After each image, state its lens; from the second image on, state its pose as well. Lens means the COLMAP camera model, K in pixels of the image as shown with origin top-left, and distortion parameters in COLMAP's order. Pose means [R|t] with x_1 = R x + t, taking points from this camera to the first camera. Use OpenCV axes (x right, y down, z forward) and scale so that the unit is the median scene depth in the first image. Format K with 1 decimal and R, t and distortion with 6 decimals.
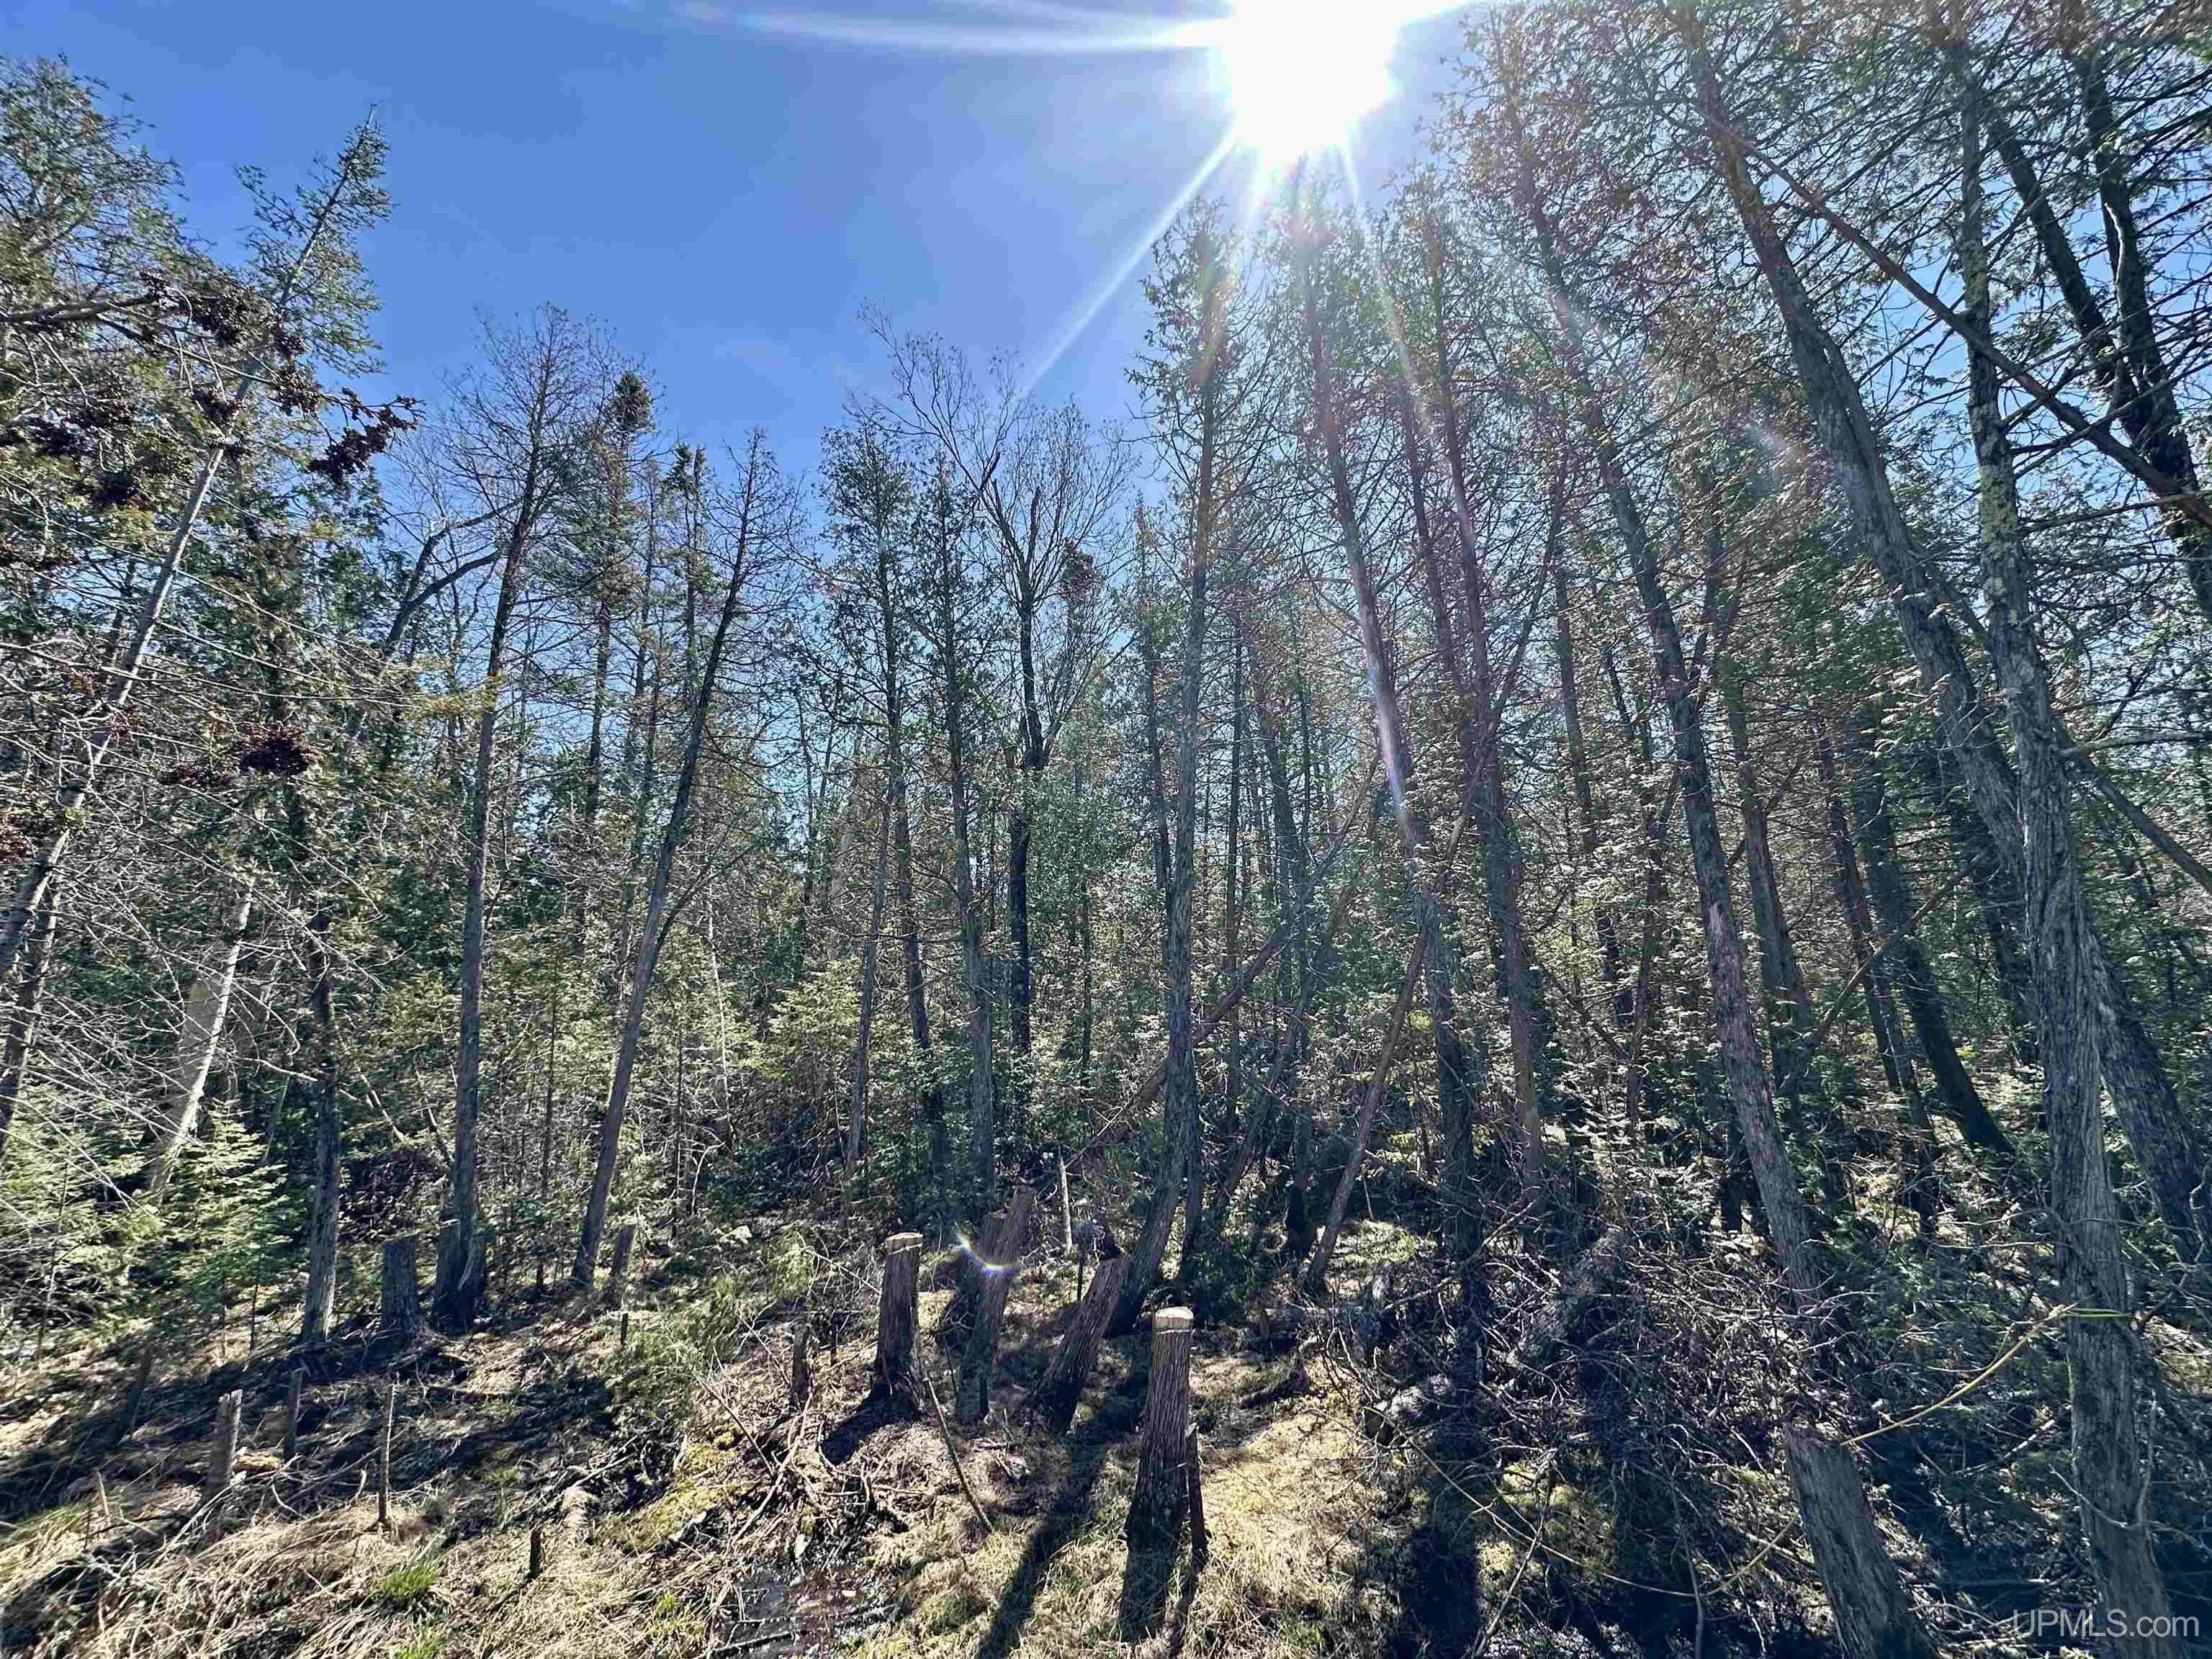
lens RADIAL K [[882.9, 0, 1105.7], [0, 882.9, 832.0], [0, 0, 1]] dist [-0.000030, 0.000536]
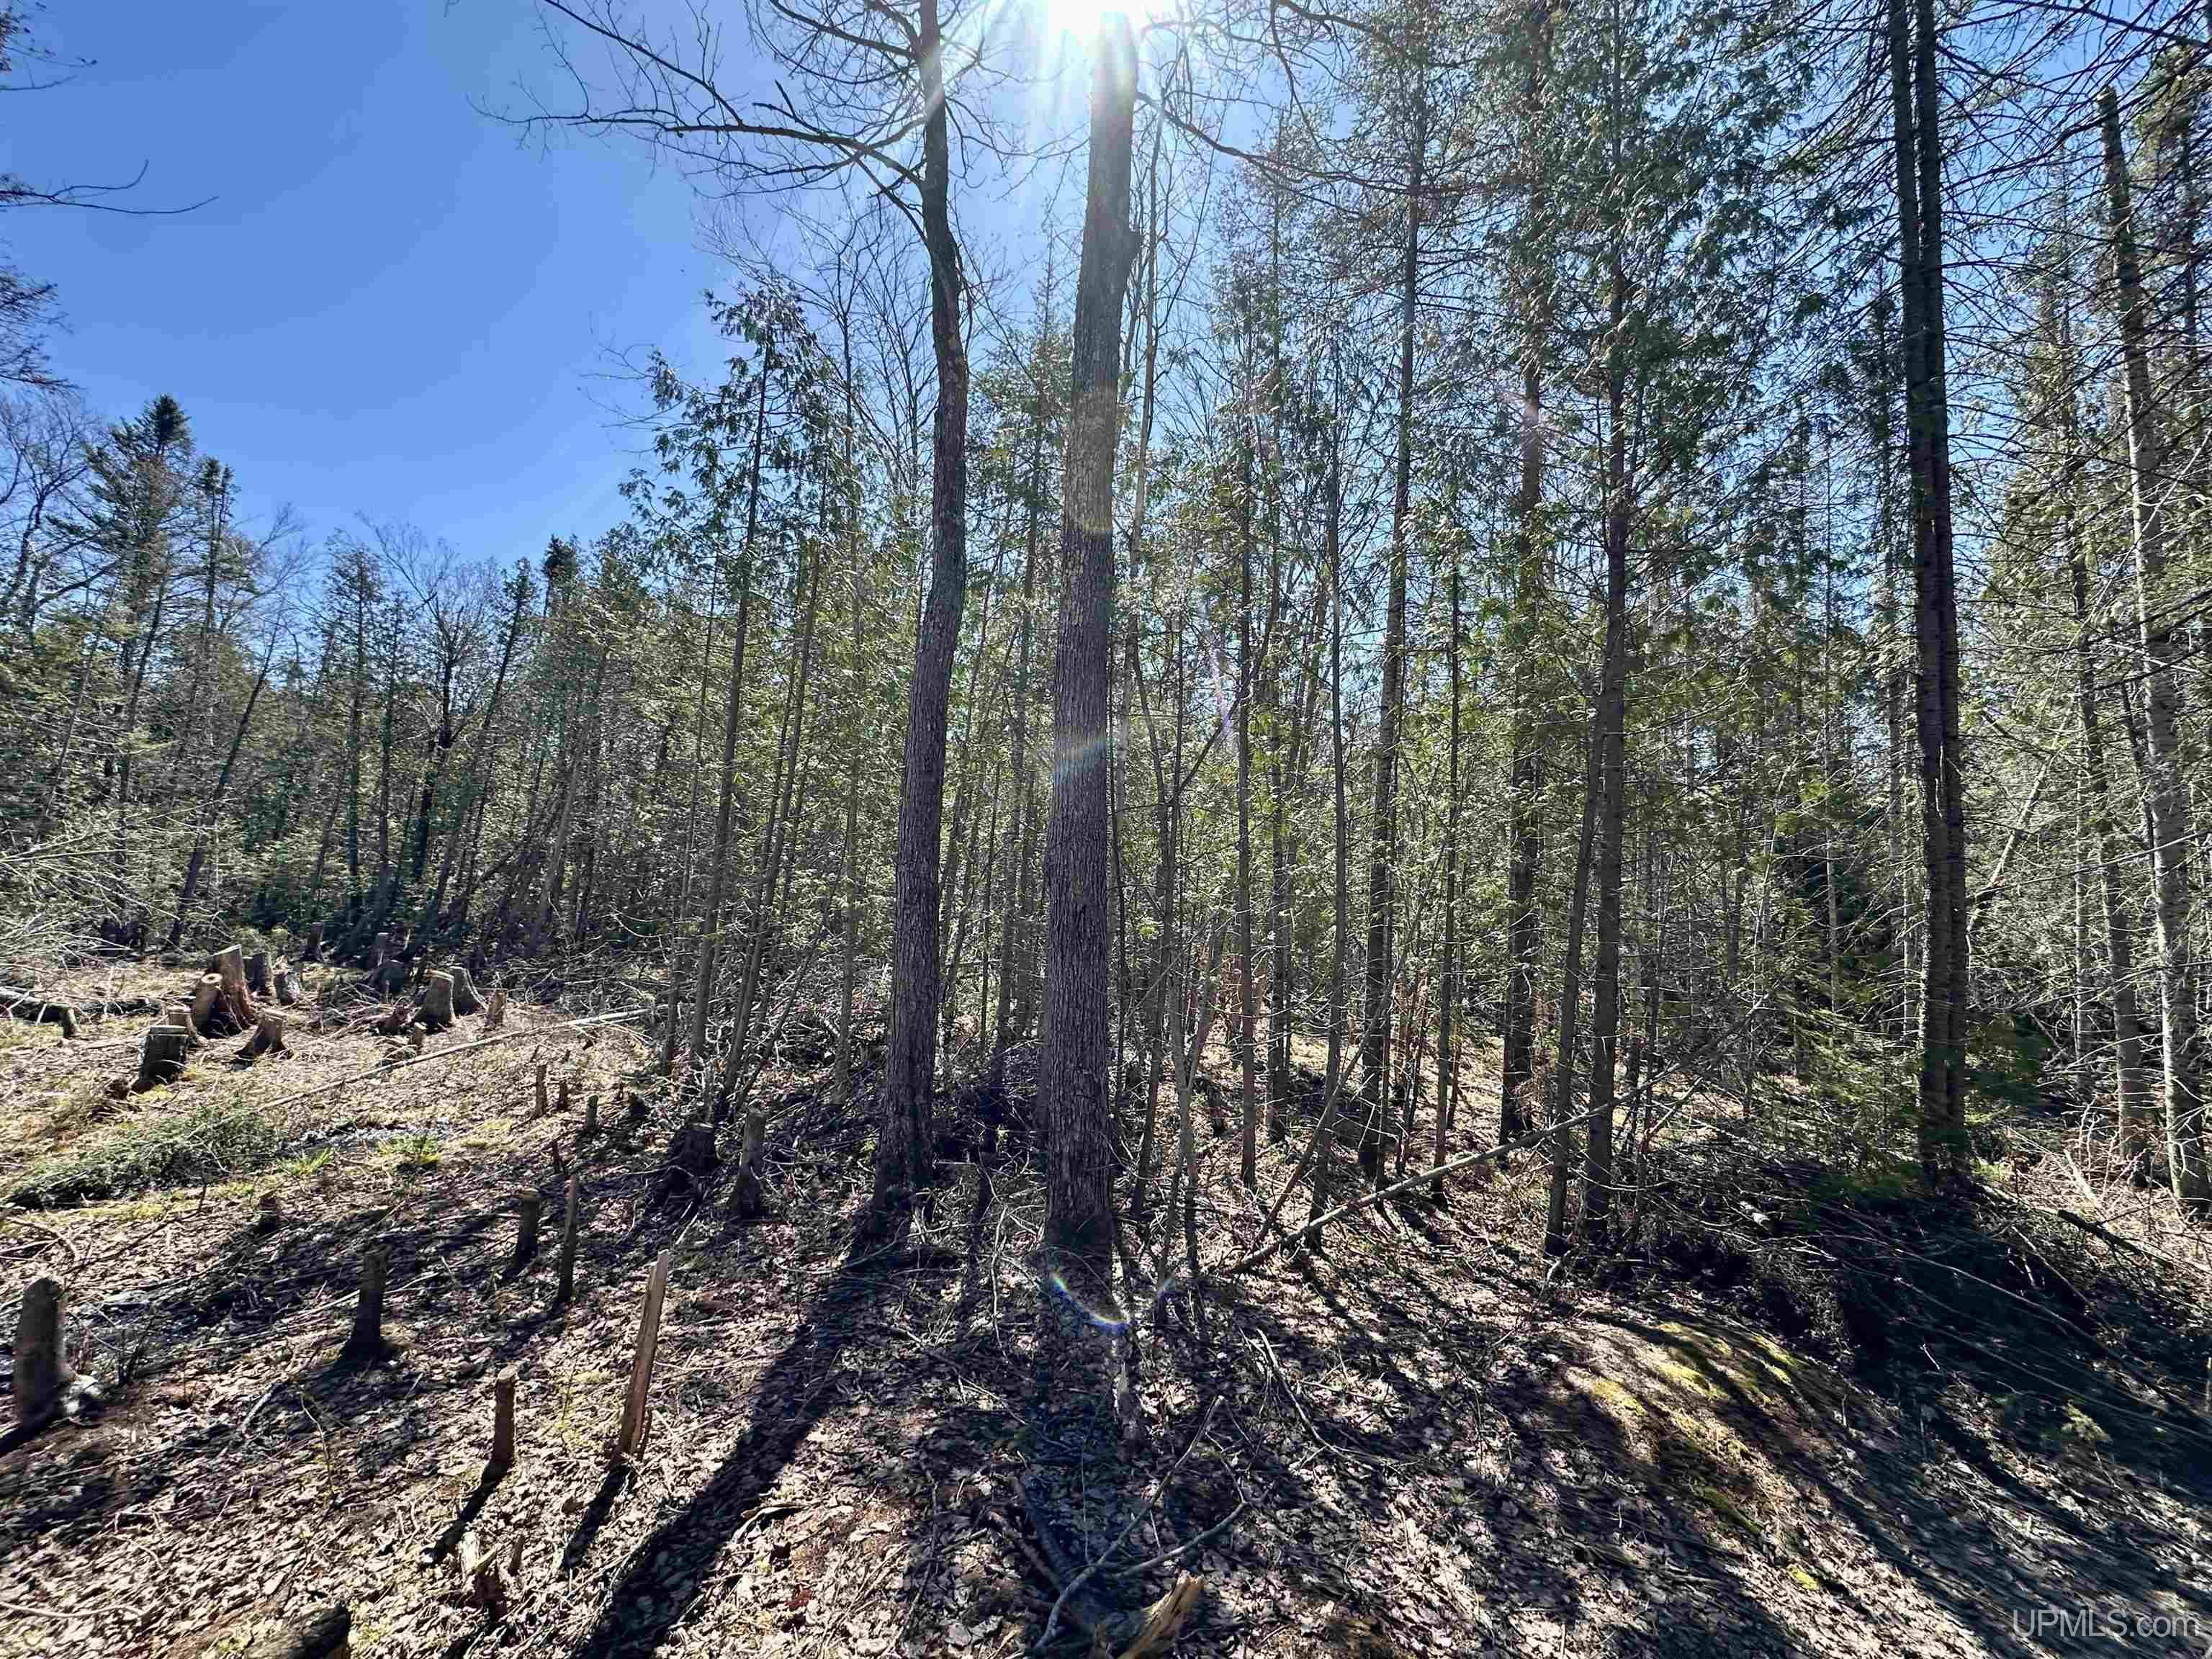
lens RADIAL K [[882.9, 0, 1110.7], [0, 882.9, 832.7], [0, 0, 1]] dist [-0.000030, 0.000536]
pose [[0.891881, 0.139063, 0.430360, 0.757145], [-0.200363, 0.974572, 0.100318, -0.679549], [-0.405466, -0.175700, 0.897066, -2.542492]]
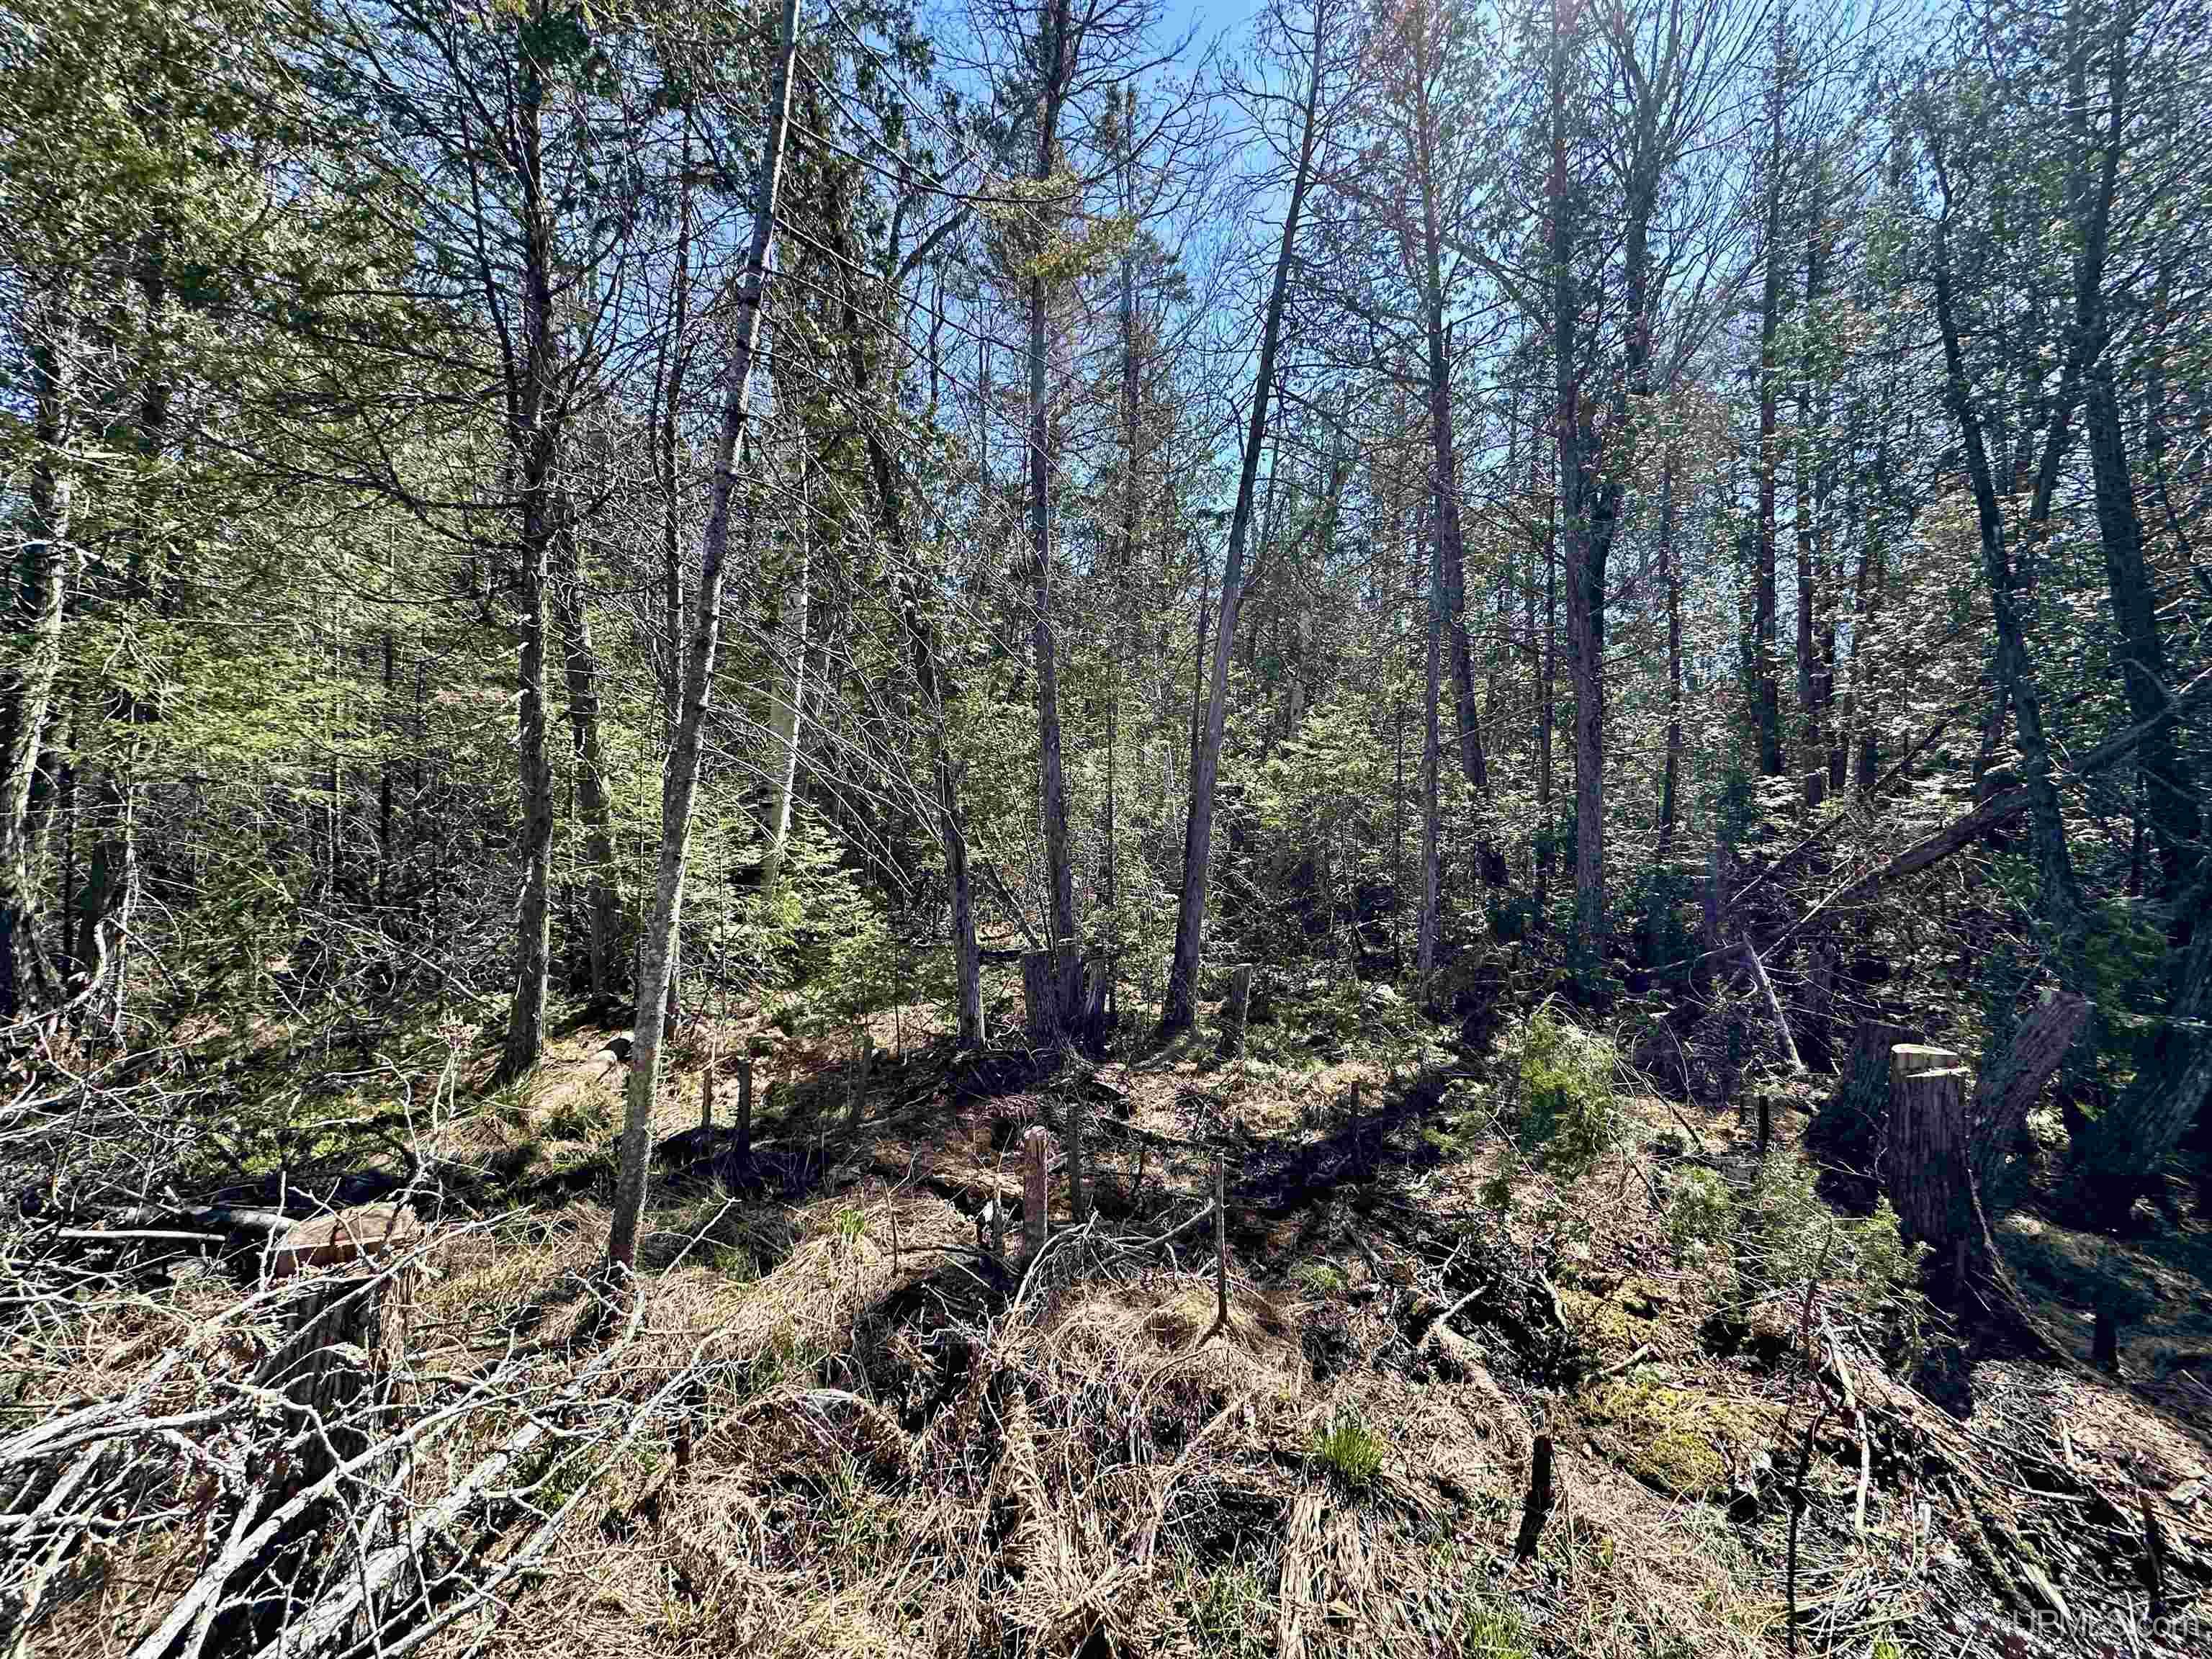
lens RADIAL K [[882.9, 0, 1107.5], [0, 882.9, 829.1], [0, 0, 1]] dist [-0.000030, 0.000536]
pose [[0.935750, 0.063435, -0.346912, -0.404773], [0.021025, 0.971906, 0.234429, 0.126888], [0.352037, -0.226660, 0.908127, 0.236446]]
